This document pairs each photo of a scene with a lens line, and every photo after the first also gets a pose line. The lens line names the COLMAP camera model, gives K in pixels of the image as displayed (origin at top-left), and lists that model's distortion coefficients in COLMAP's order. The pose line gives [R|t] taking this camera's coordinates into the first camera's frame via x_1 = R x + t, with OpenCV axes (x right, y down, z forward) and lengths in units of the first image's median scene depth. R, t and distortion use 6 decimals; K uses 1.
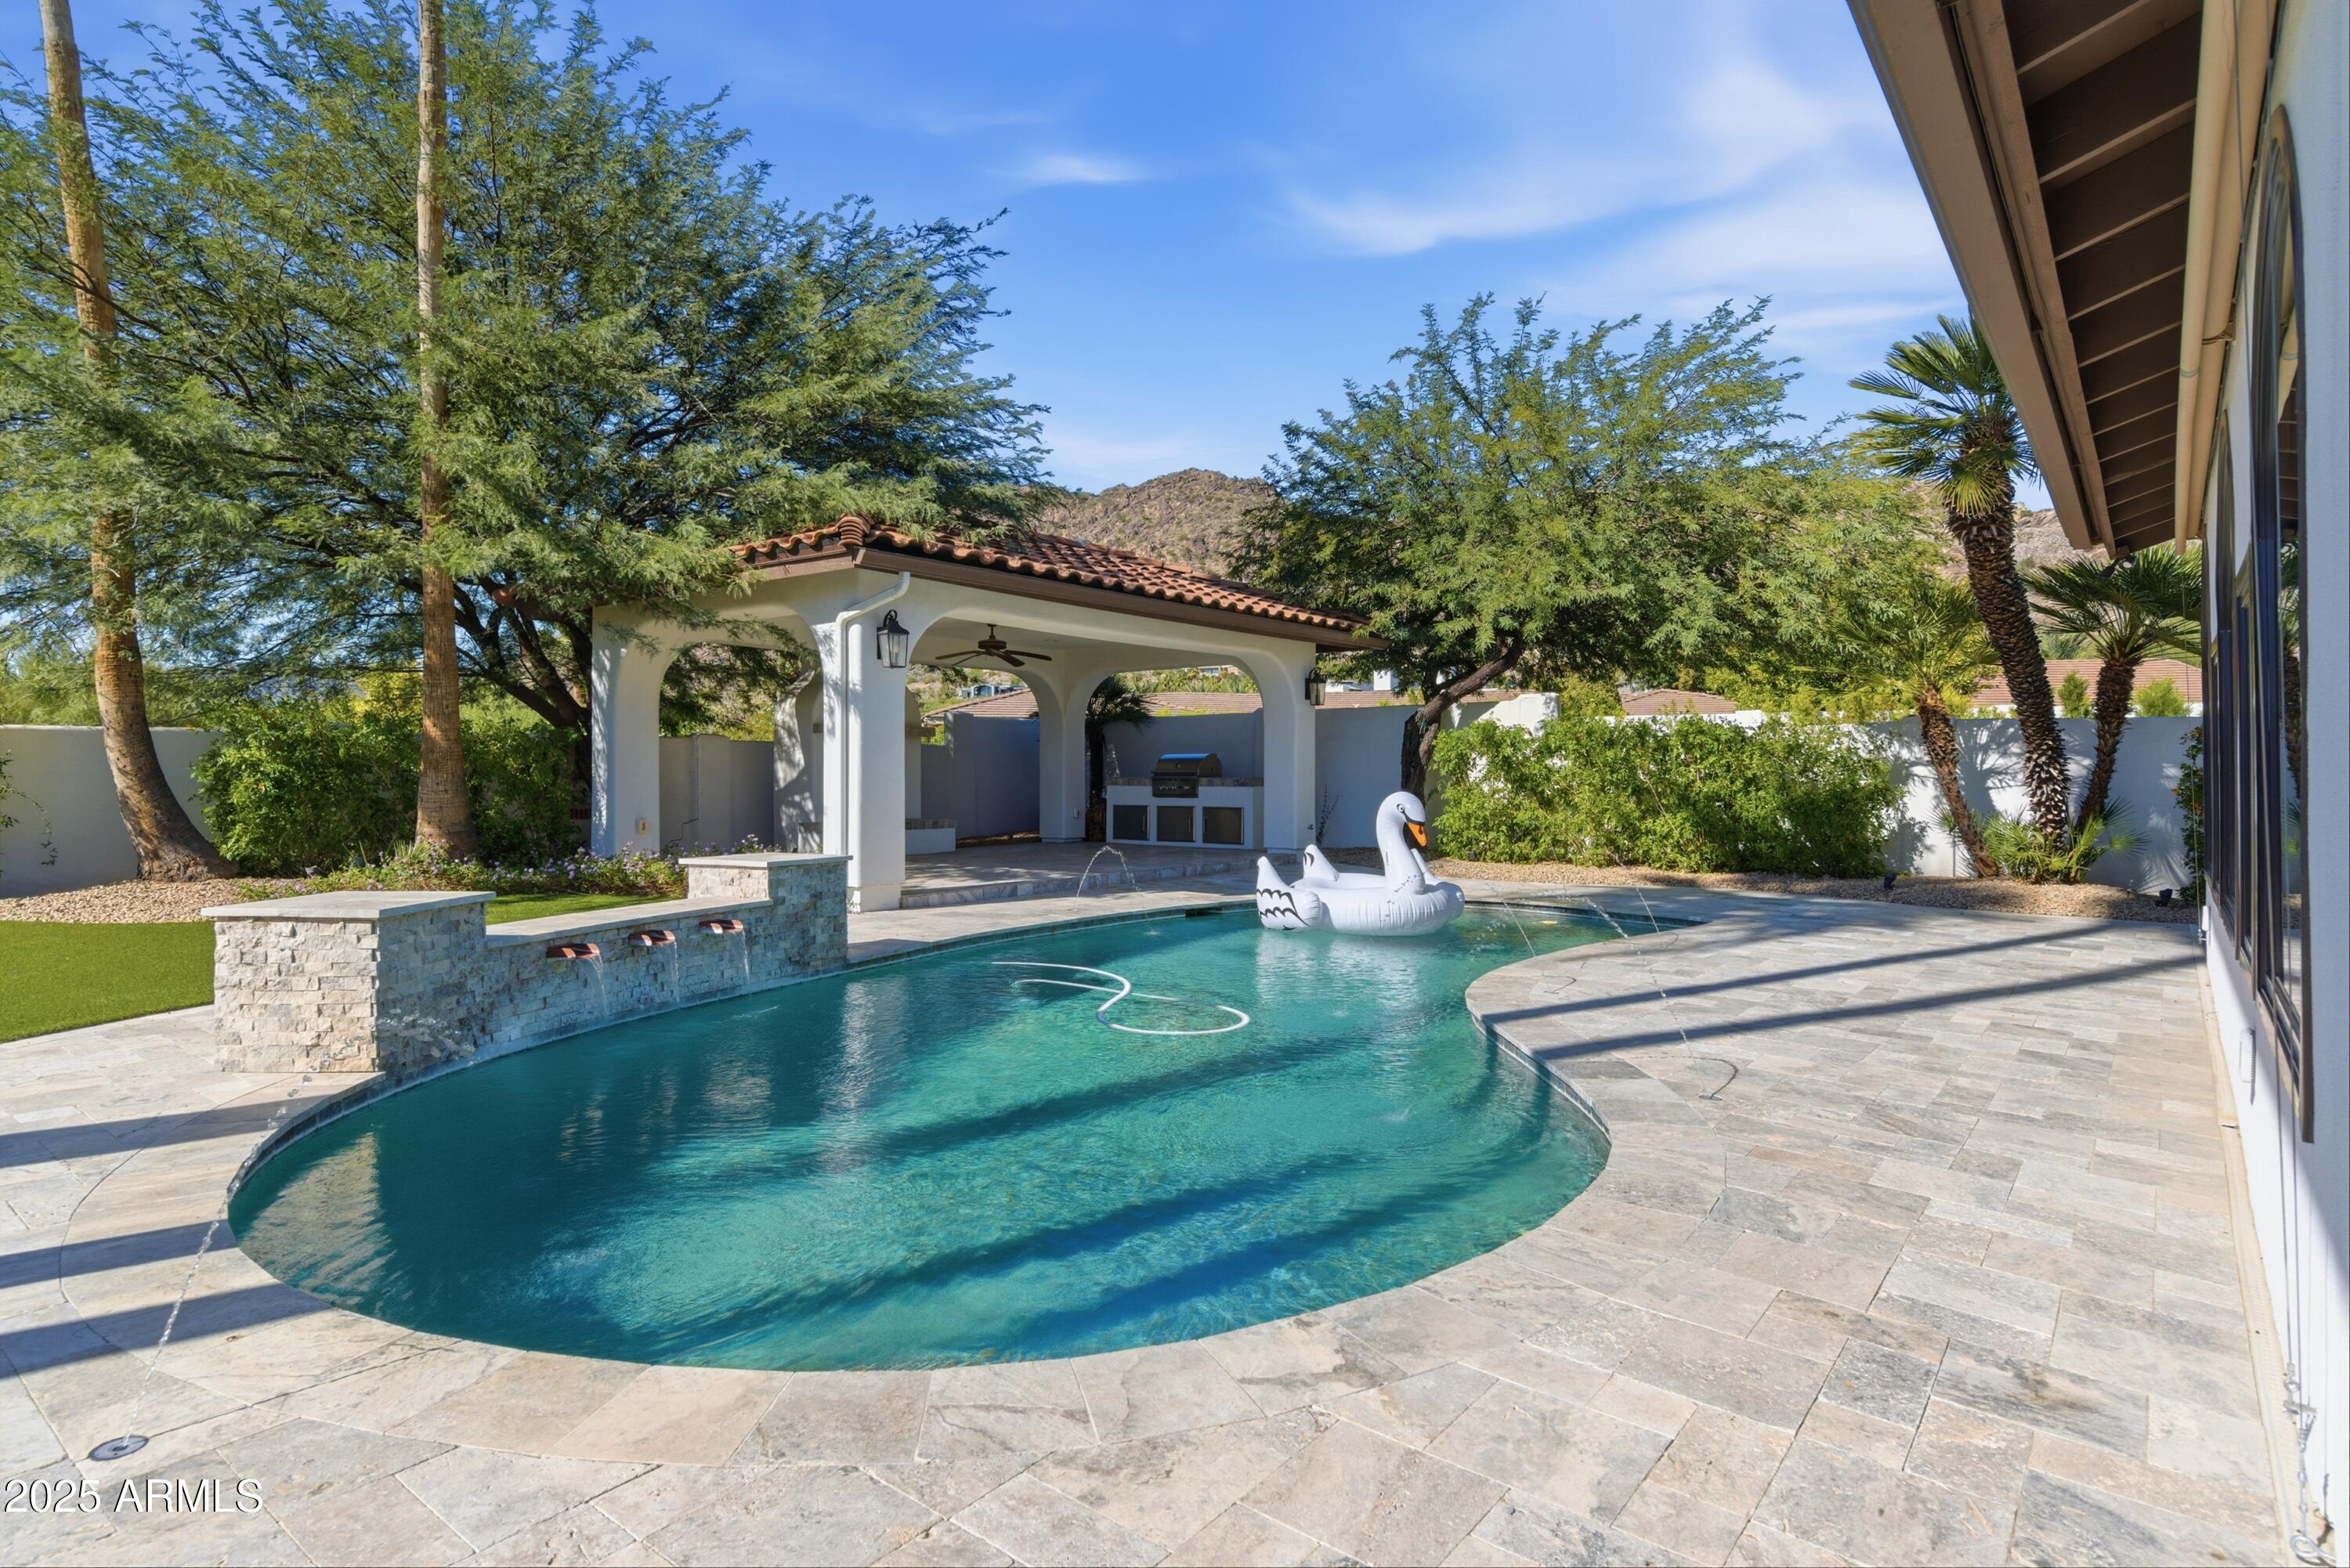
lens RADIAL K [[1210.1, 0, 1175.0], [0, 1210.1, 784.0], [0, 0, 1]] dist [0.017647, -0.000385]
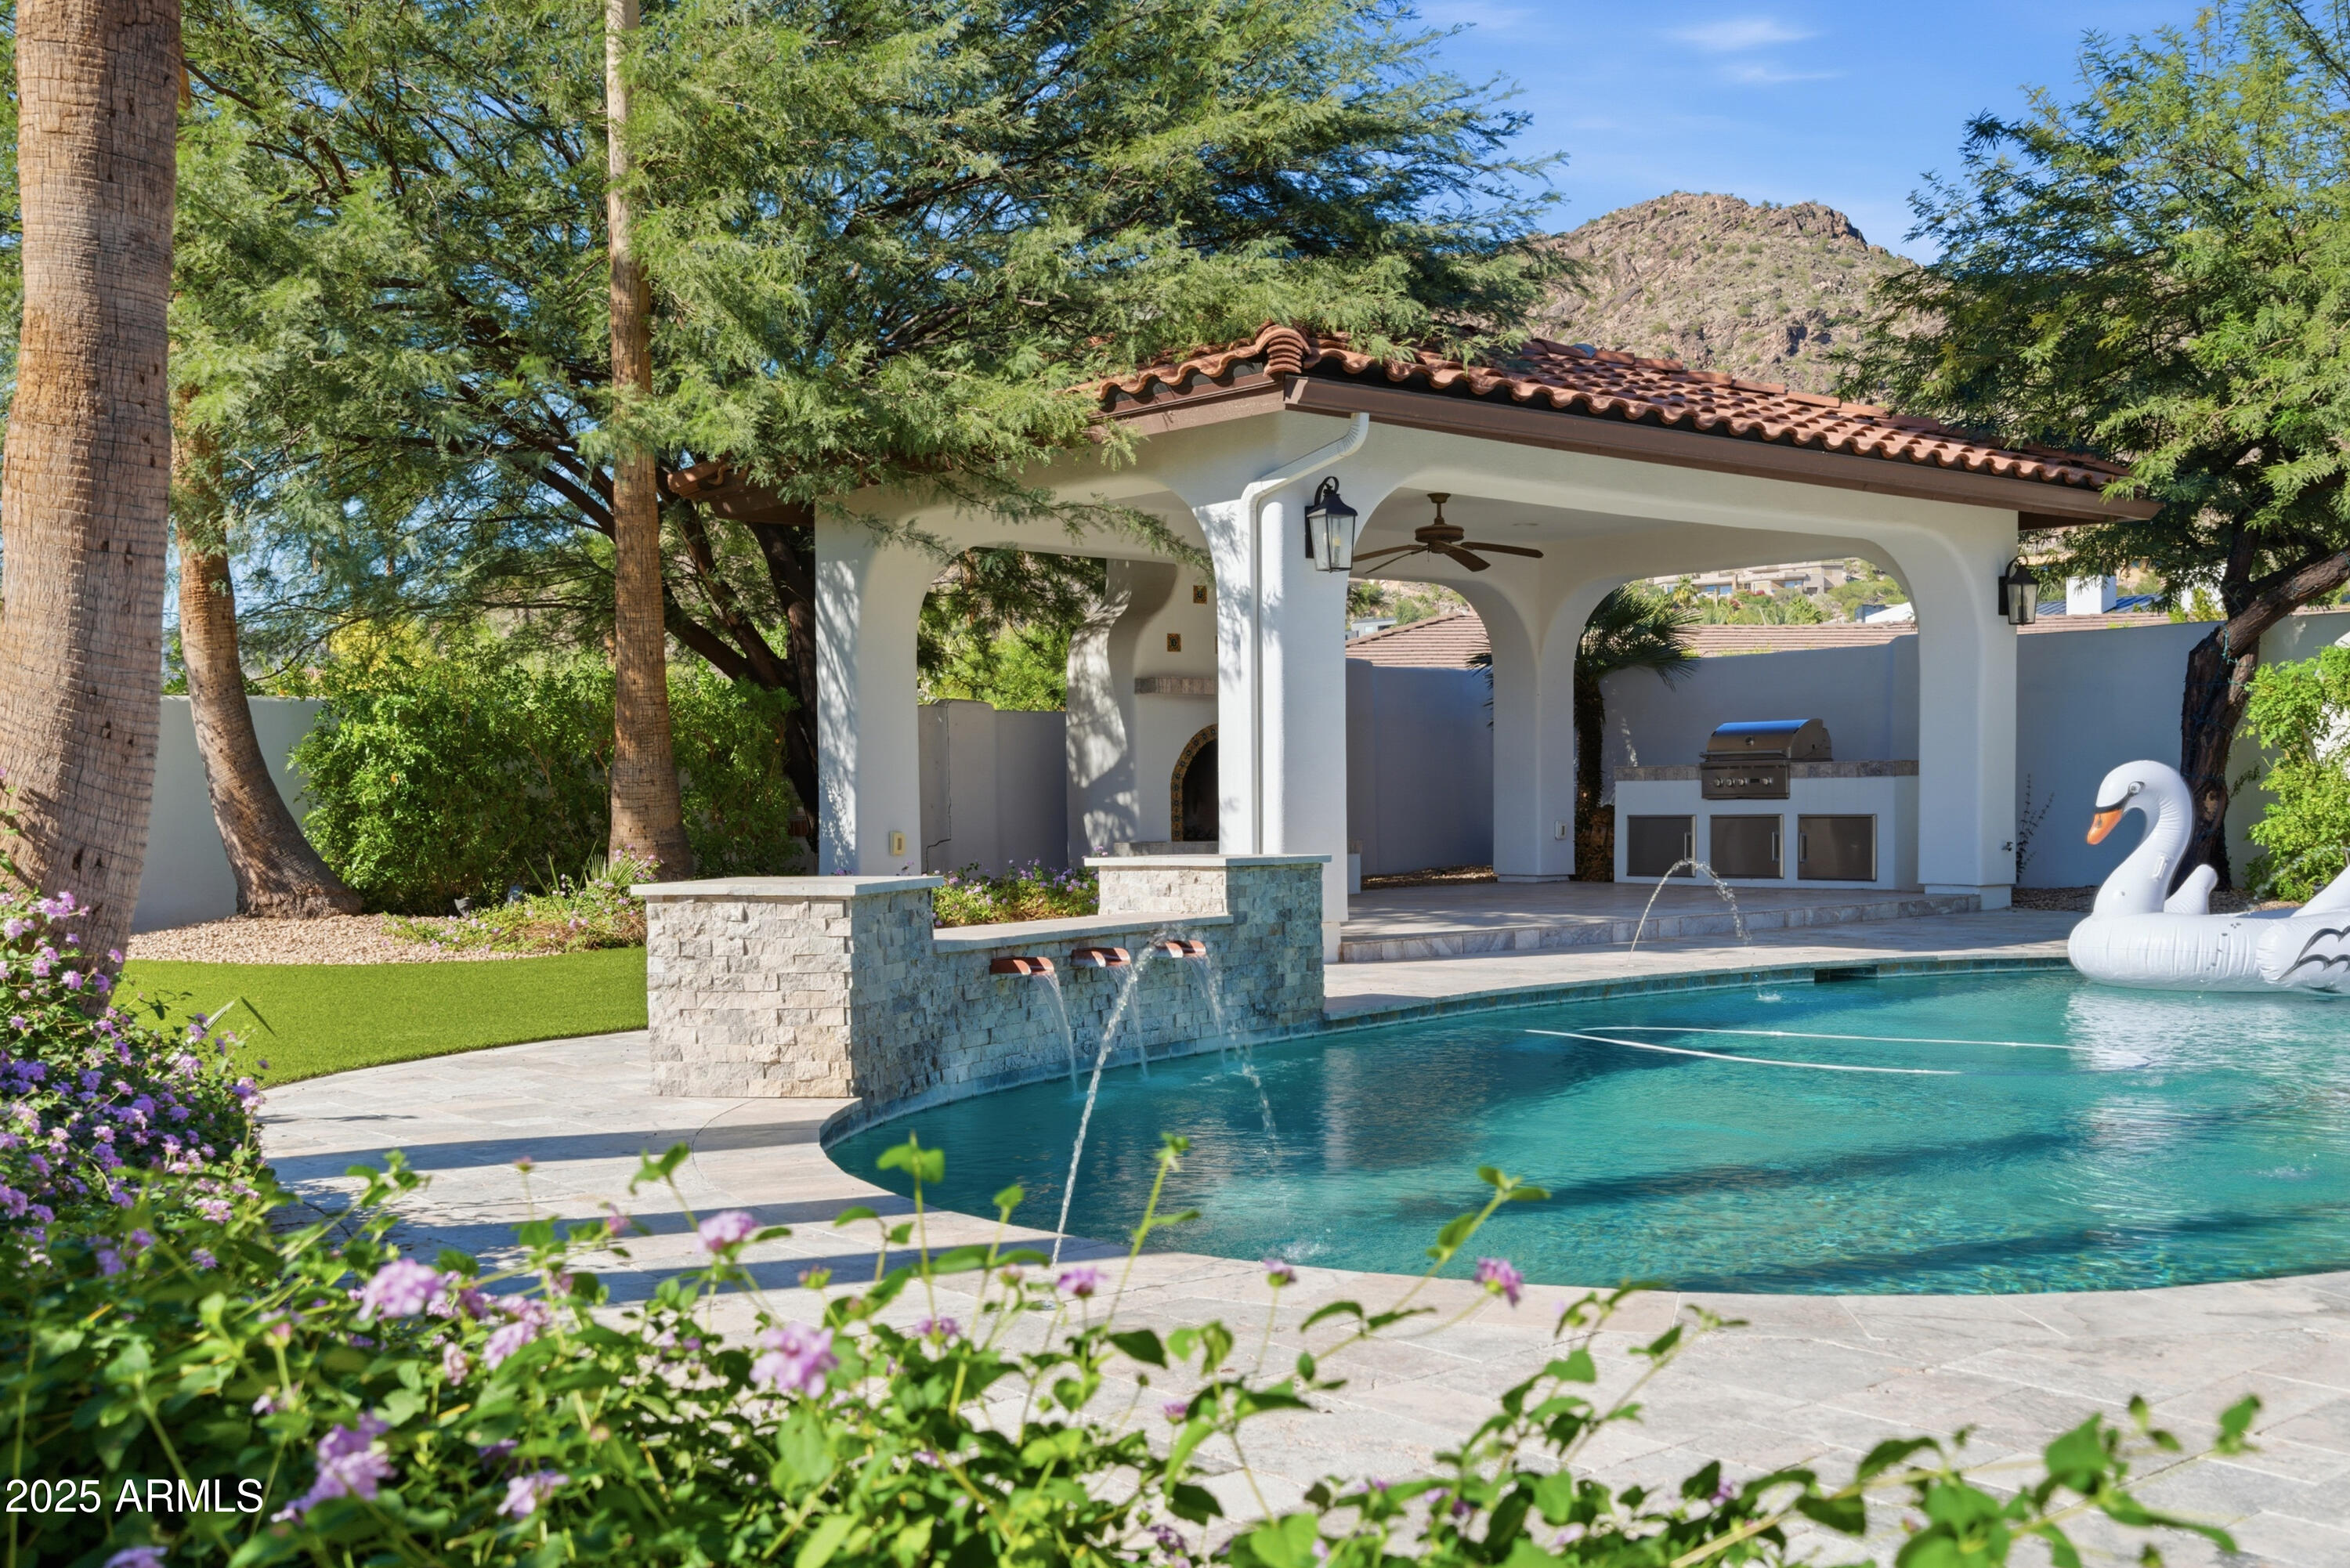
lens RADIAL K [[2321.9, 0, 1176.6], [0, 2321.9, 888.8], [0, 0, 1]] dist [0.015721, -0.028952]
pose [[0.980760, -0.003545, -0.195186, -0.076037], [0.009568, 0.999506, 0.029925, 0.028409], [0.194984, -0.031217, 0.980310, -0.170737]]
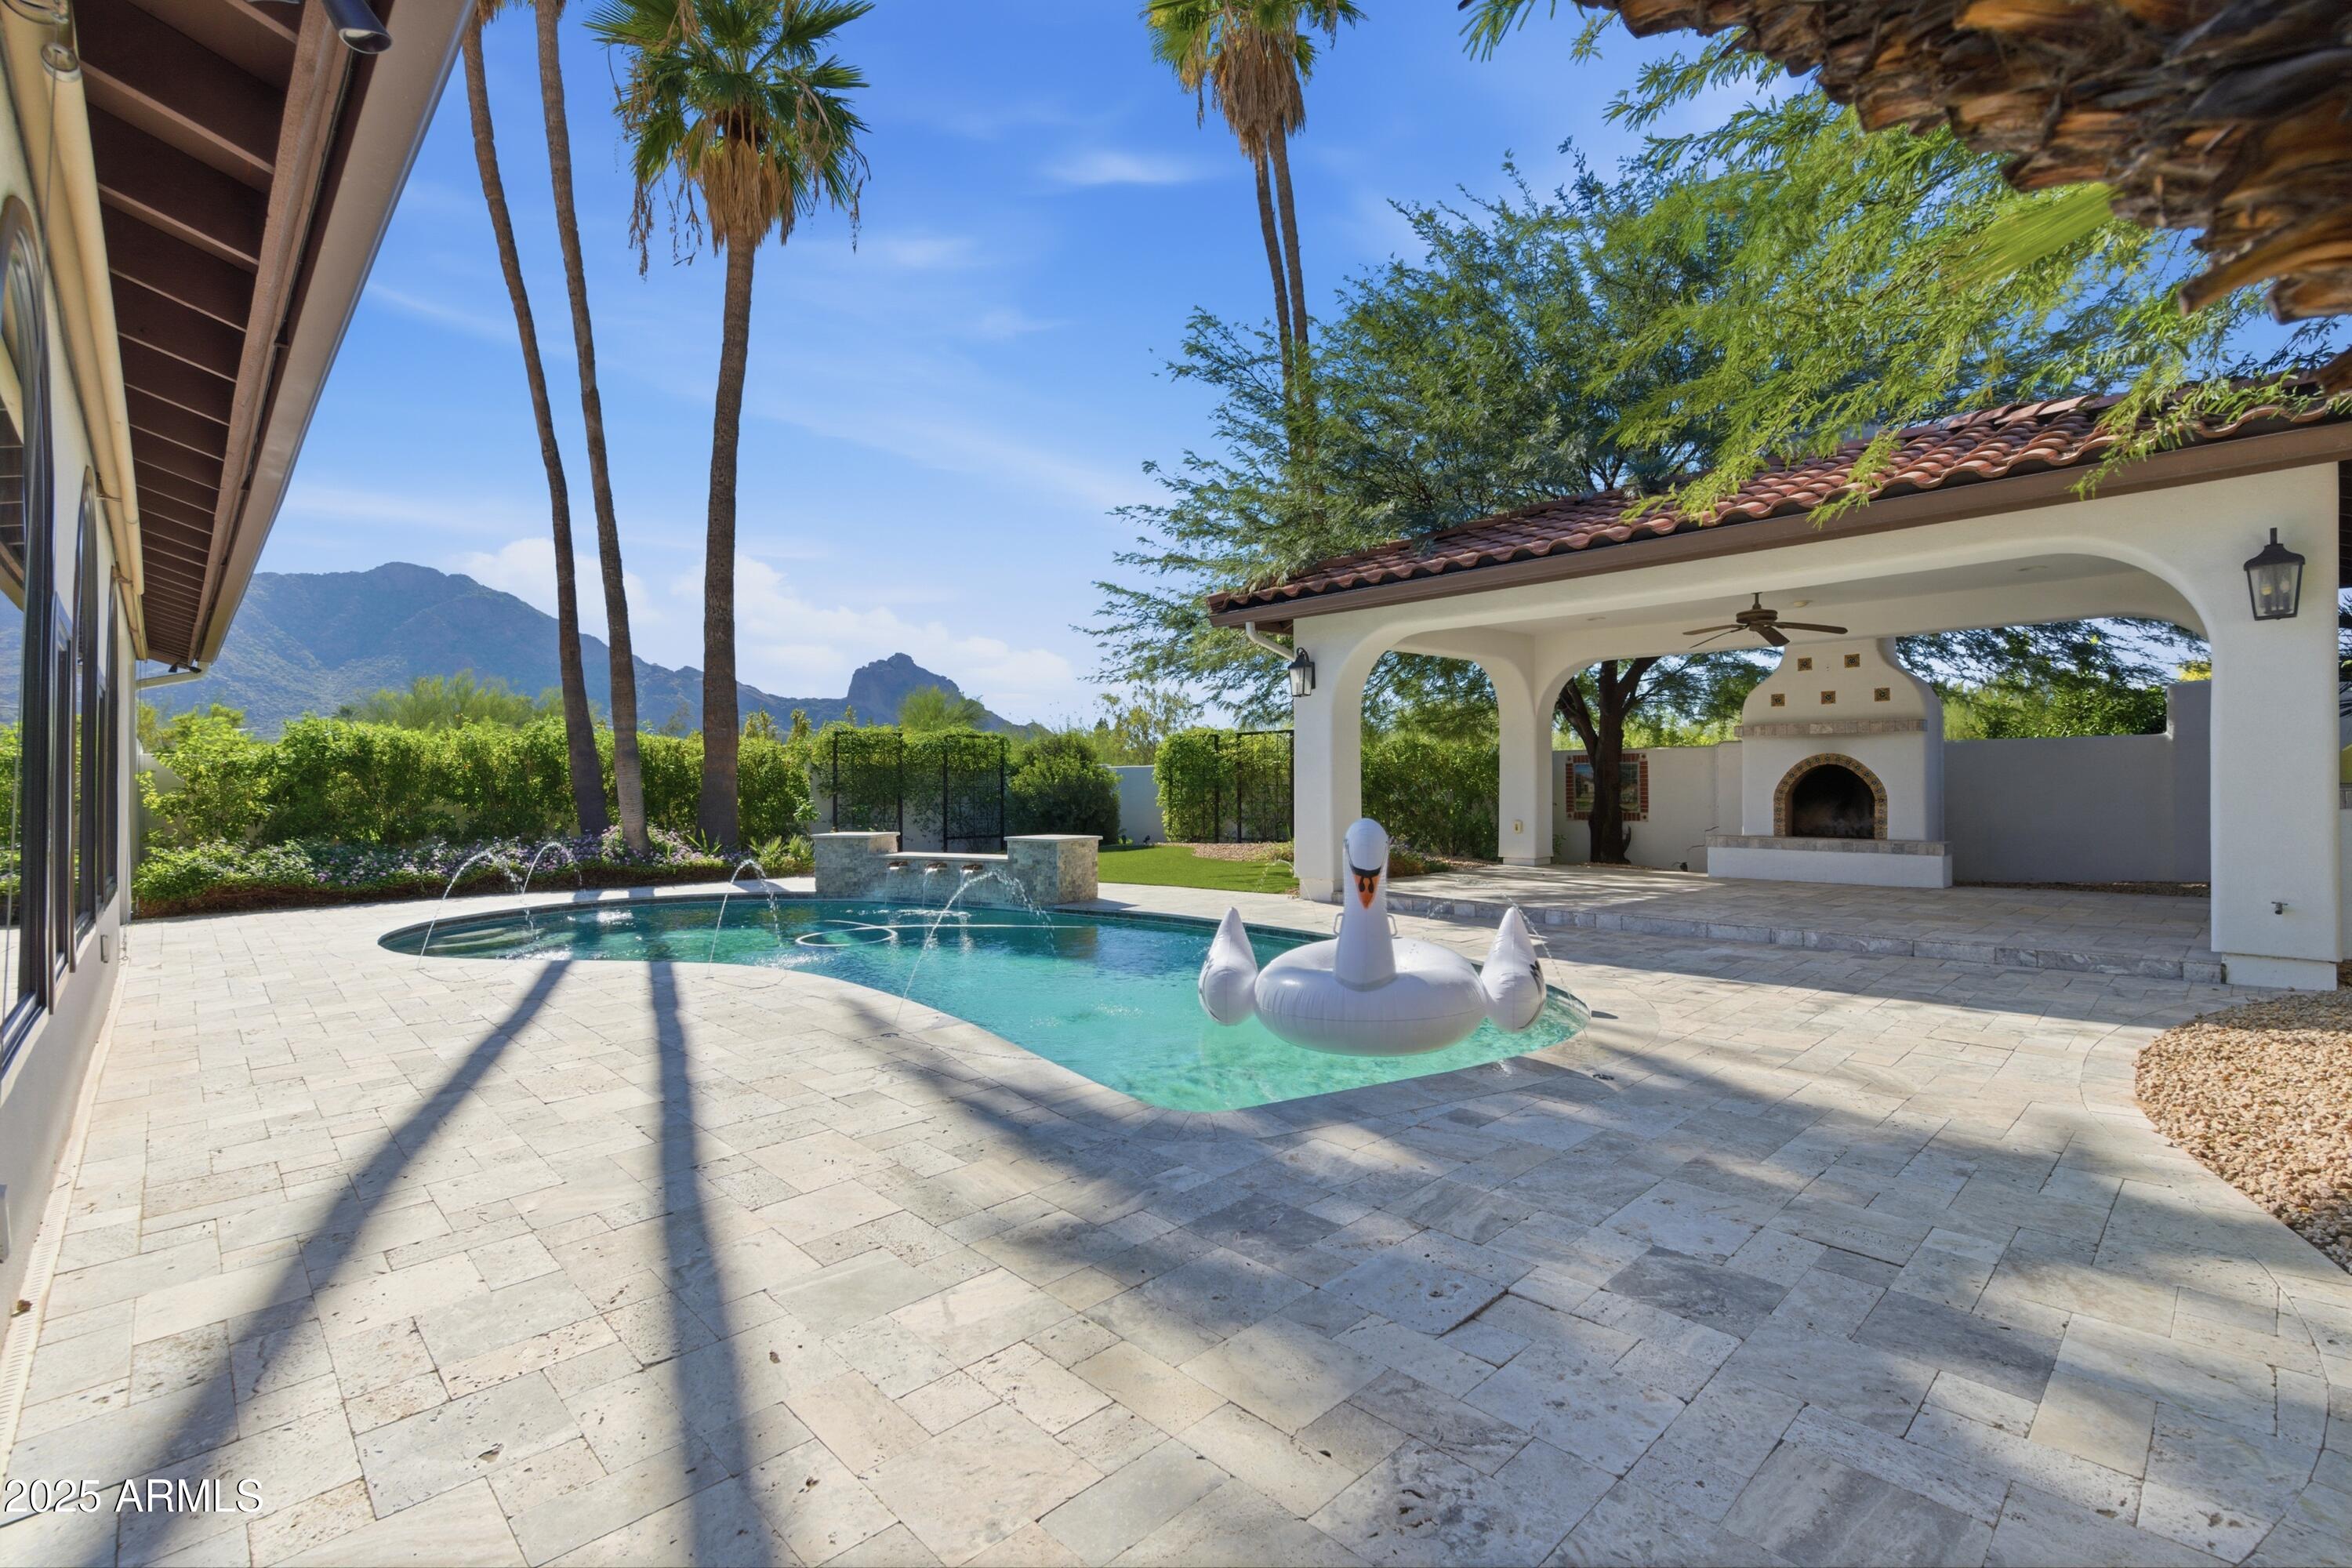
lens RADIAL K [[1129.6, 0, 1176.0], [0, 1129.6, 784.0], [0, 0, 1]] dist [0.000991, -0.000046]
pose [[-0.161025, -0.005007, -0.986938, 0.729432], [-0.003717, 0.999983, -0.004466, -0.004382], [0.986943, 0.002949, -0.161041, 0.882265]]
